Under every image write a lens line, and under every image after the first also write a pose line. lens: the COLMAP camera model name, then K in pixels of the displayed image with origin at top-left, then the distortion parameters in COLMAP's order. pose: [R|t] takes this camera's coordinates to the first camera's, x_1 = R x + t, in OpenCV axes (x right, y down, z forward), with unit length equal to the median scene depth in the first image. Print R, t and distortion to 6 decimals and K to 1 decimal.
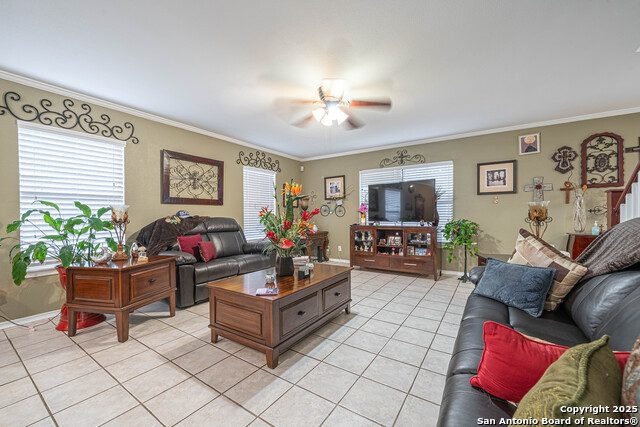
lens RADIAL K [[258.3, 0, 318.3], [0, 258.3, 215.5], [0, 0, 1]] dist [-0.000225, 0.000034]
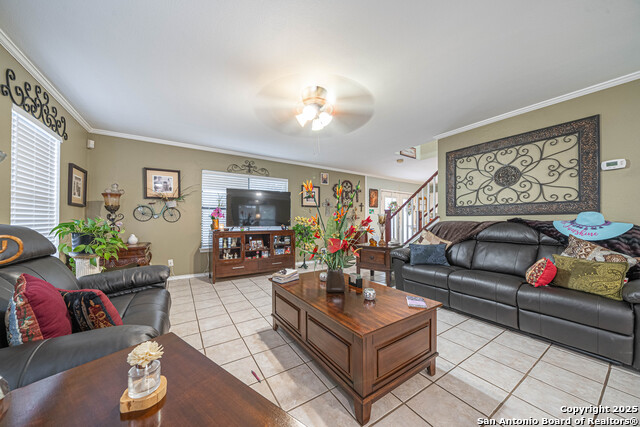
lens RADIAL K [[218.6, 0, 317.4], [0, 218.6, 216.8], [0, 0, 1]] dist [-0.001373, 0.000023]
pose [[0.399204, 0.019177, 0.916662, -0.406333], [-0.003078, 0.999804, -0.019576, 0.000638], [-0.916857, 0.004993, 0.399184, 0.380382]]
